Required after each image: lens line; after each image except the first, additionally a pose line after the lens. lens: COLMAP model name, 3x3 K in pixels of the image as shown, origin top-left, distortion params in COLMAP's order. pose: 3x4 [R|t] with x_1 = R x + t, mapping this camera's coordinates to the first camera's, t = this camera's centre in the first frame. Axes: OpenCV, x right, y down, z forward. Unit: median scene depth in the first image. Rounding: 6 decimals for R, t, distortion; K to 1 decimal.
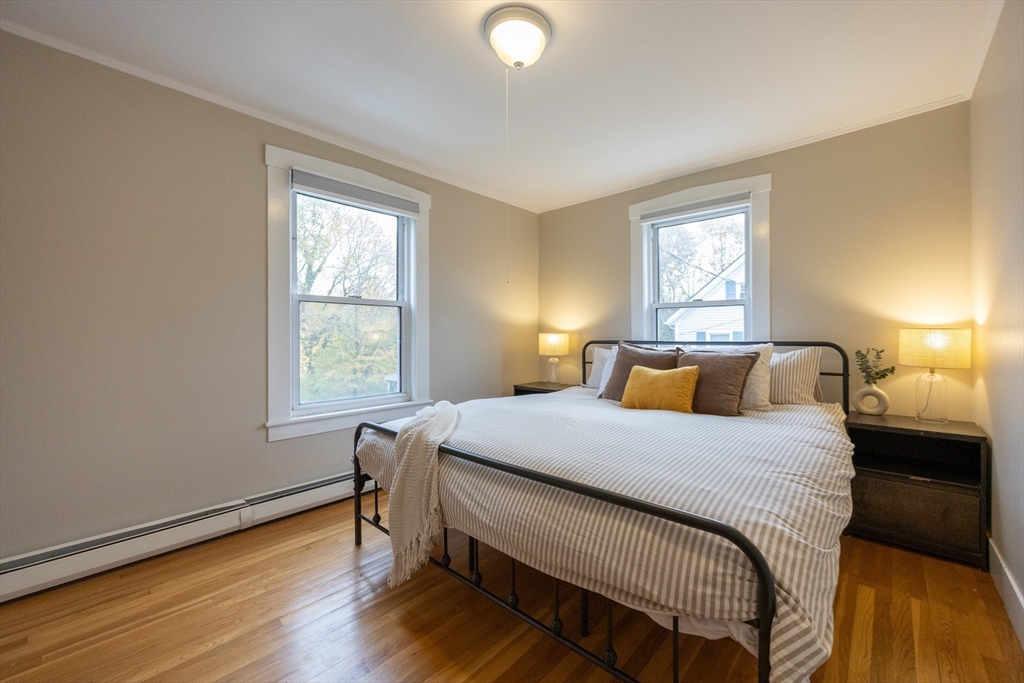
lens RADIAL K [[405.8, 0, 542.7], [0, 405.8, 335.4], [0, 0, 1]] dist [0.000882, 0.000154]
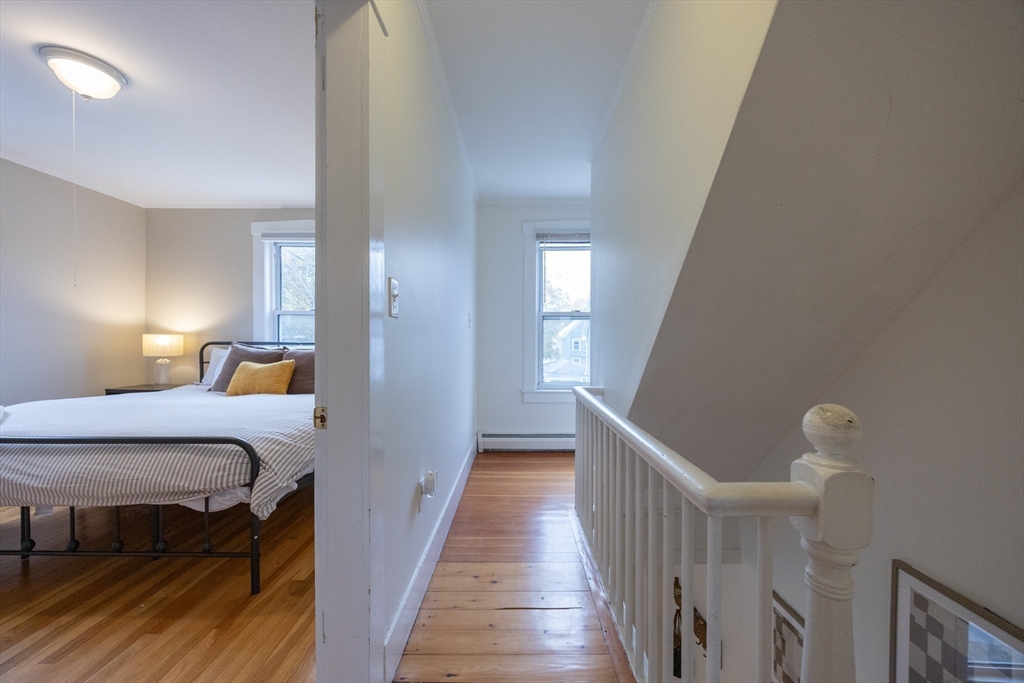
lens RADIAL K [[386.9, 0, 513.2], [0, 386.9, 340.2], [0, 0, 1]] dist [-0.000003, 0.000084]
pose [[0.761559, 0.004817, 0.648077, 0.098219], [-0.006368, 0.999980, 0.000049, 0.005823], [-0.648064, -0.004164, 0.761575, -0.415350]]
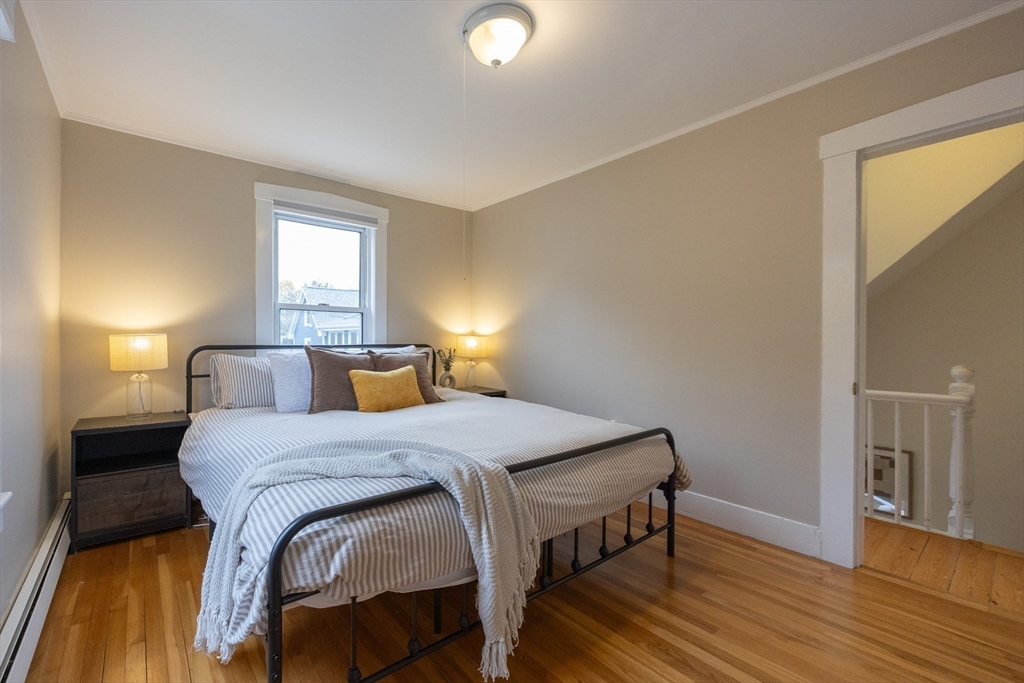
lens RADIAL K [[408.4, 0, 457.8], [0, 408.4, 338.9], [0, 0, 1]] dist [0.000124, 0.000080]
pose [[0.242883, 0.001656, 0.970054, -0.687405], [-0.001814, 0.999998, -0.001253, 0.001287], [-0.970054, -0.001456, 0.242886, 0.551541]]
